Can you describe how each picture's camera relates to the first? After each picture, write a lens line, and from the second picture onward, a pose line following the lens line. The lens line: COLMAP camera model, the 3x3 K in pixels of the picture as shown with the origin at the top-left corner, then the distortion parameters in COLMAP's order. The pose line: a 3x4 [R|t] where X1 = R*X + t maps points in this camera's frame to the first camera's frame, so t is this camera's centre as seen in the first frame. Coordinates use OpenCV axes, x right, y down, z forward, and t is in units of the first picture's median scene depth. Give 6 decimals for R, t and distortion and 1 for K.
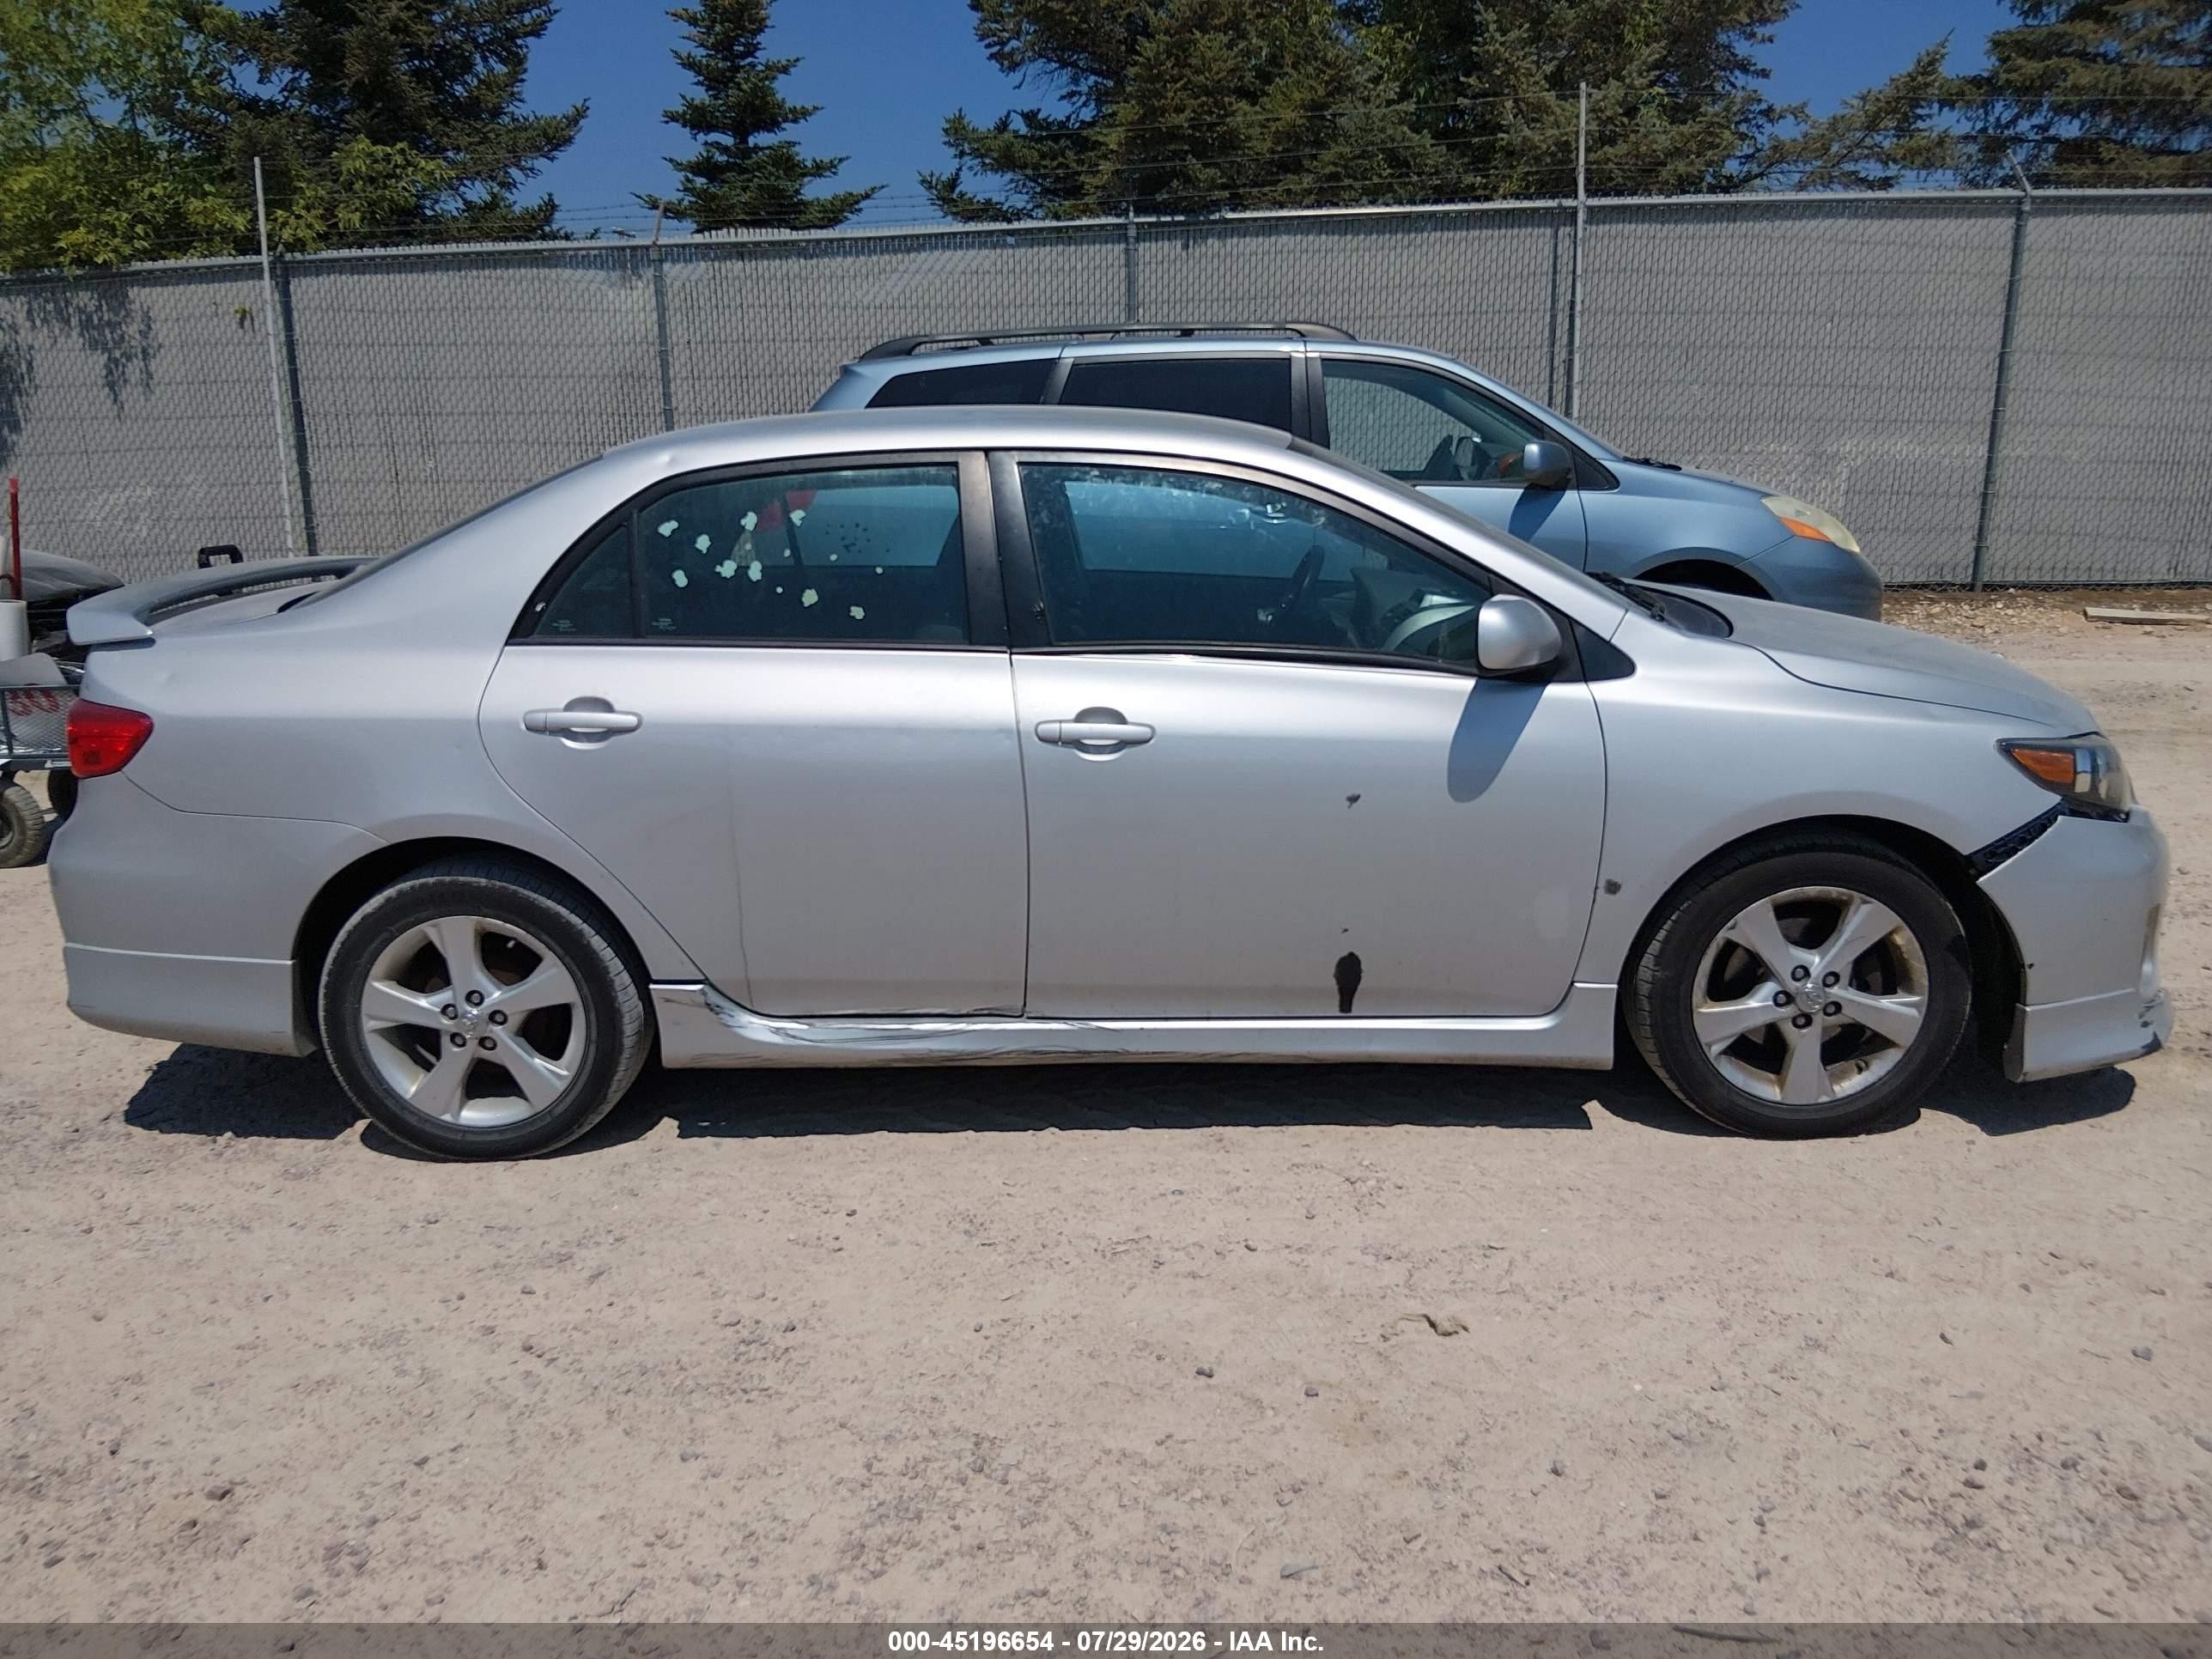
lens RADIAL K [[1694.0, 0, 1104.1], [0, 1694.0, 813.3], [0, 0, 1]] dist [0.056351, -0.103612]
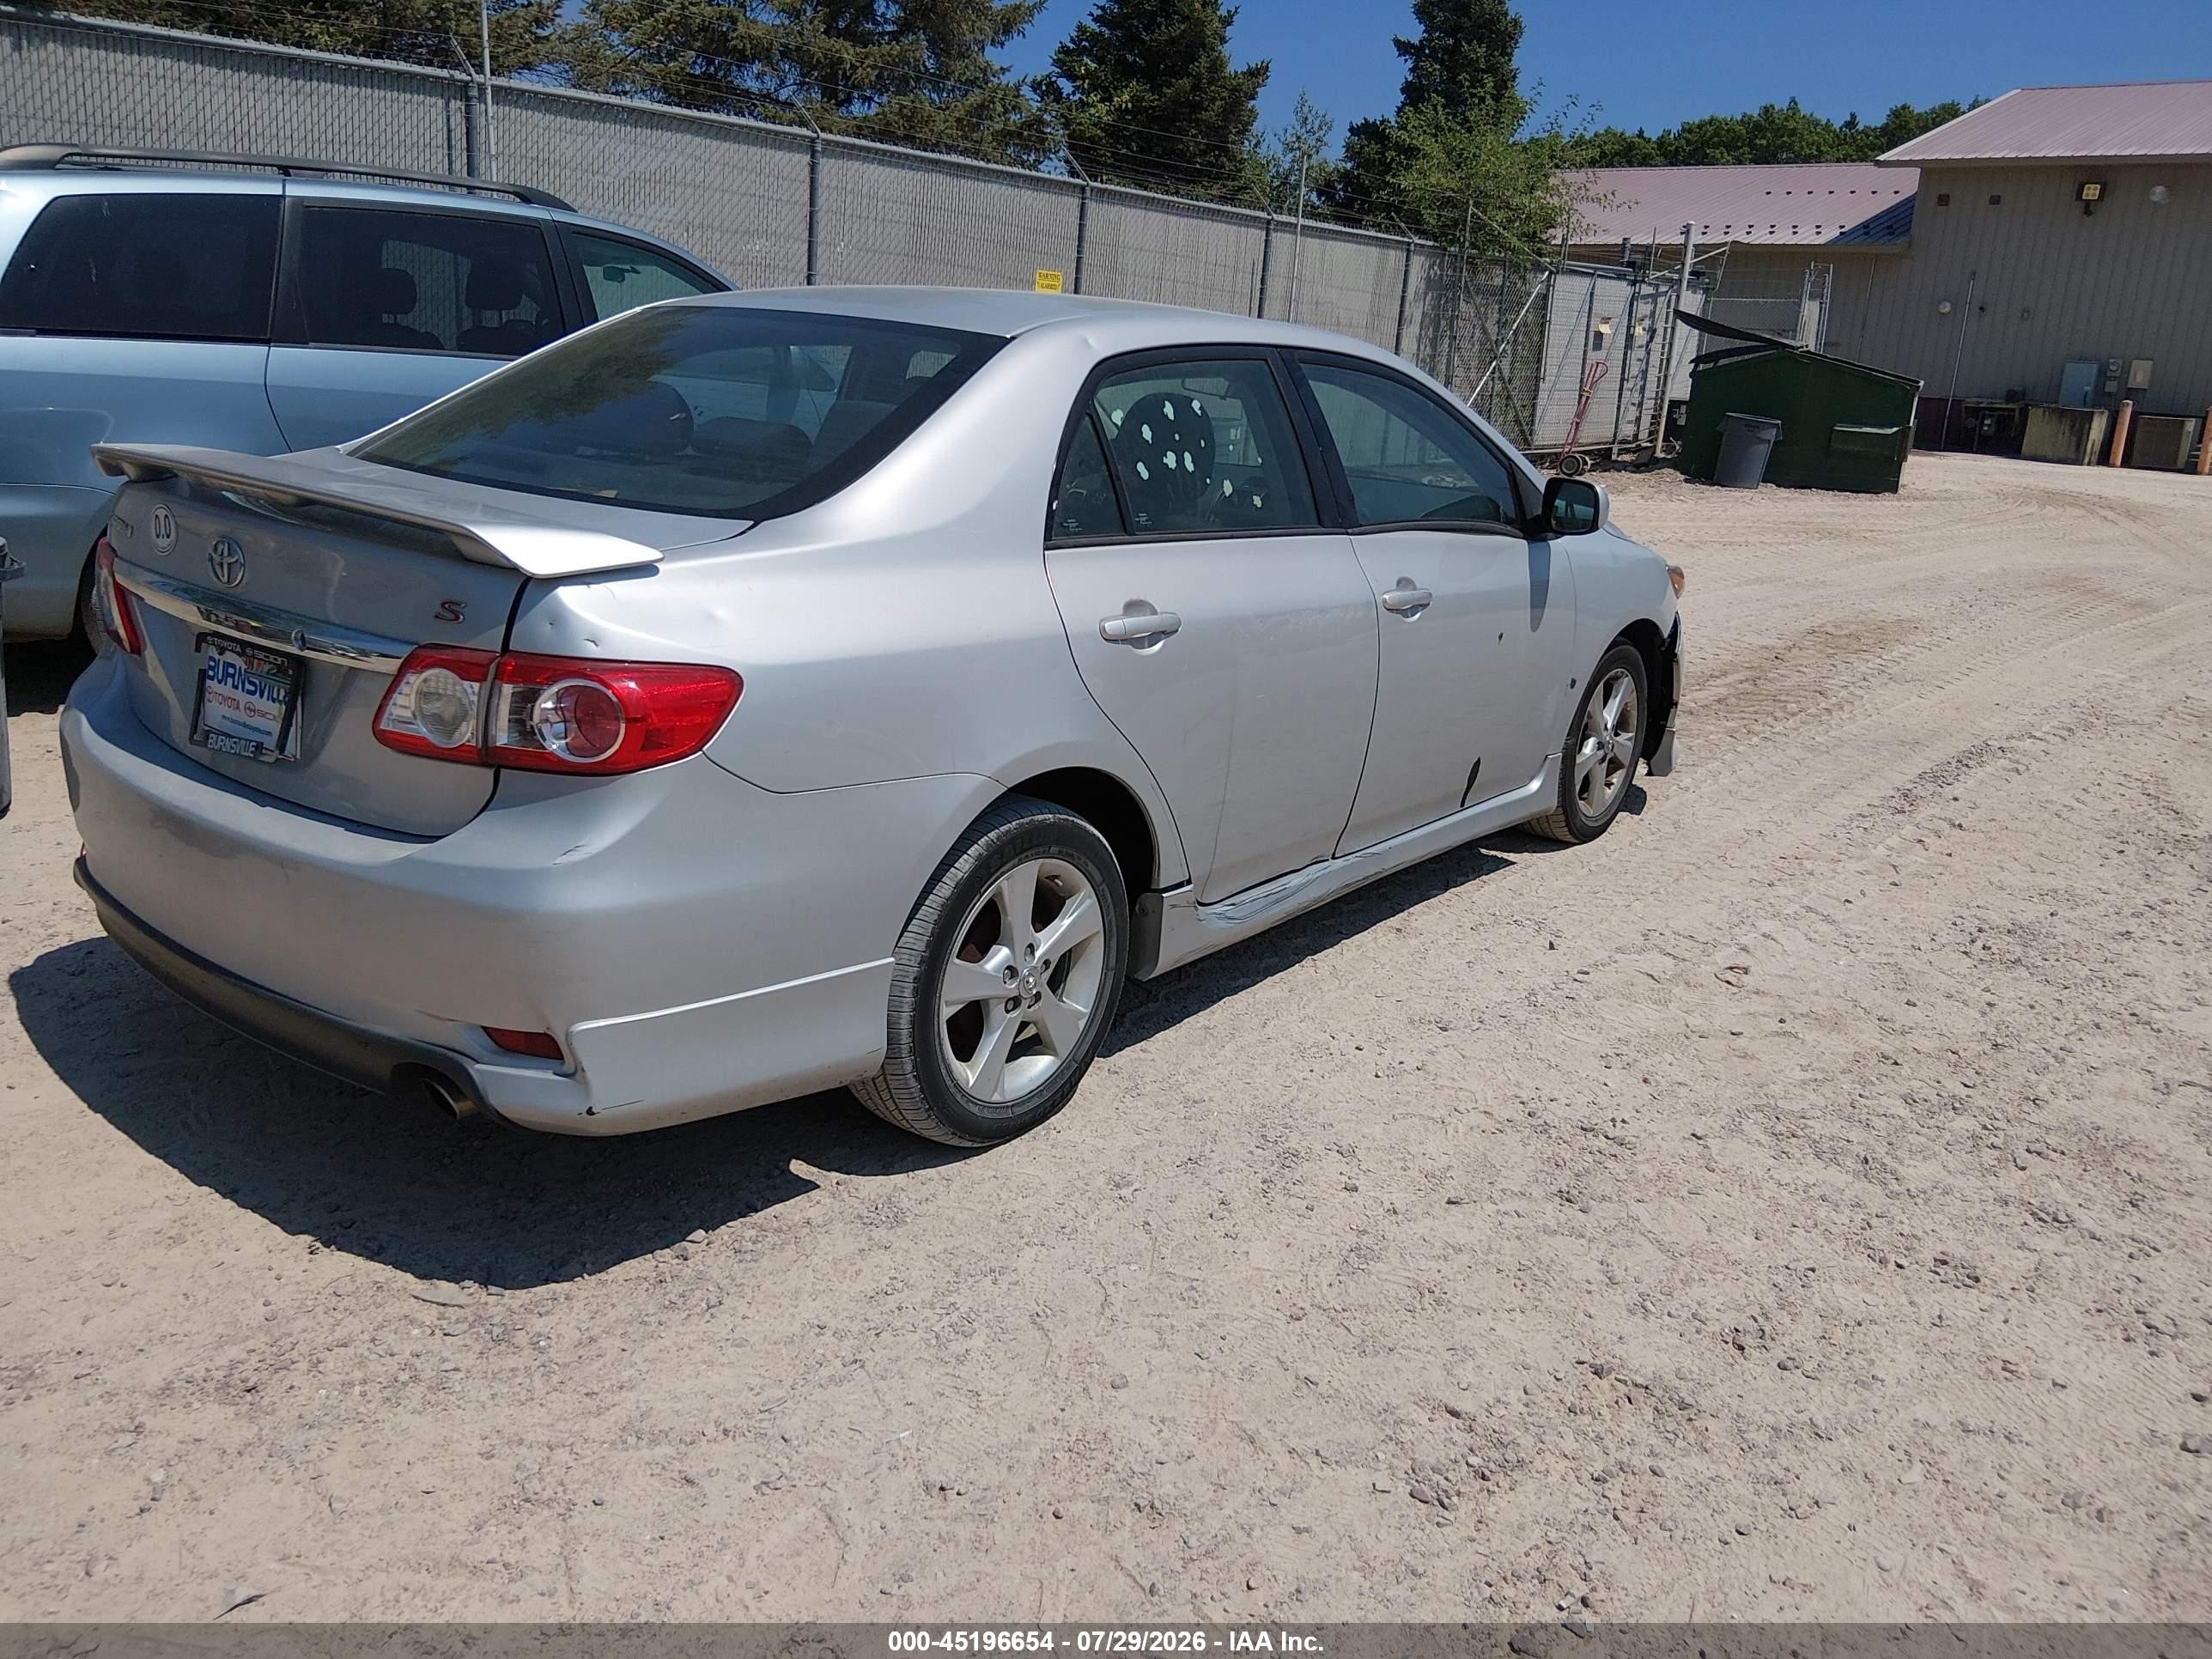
lens RADIAL K [[1694.0, 0, 1106.7], [0, 1694.0, 824.6], [0, 0, 1]] dist [0.056351, -0.103612]
pose [[0.586666, -0.173022, 0.791130, -1.027531], [0.120100, 0.984696, 0.126294, -0.063240], [-0.800874, 0.020923, 0.598468, 0.434955]]
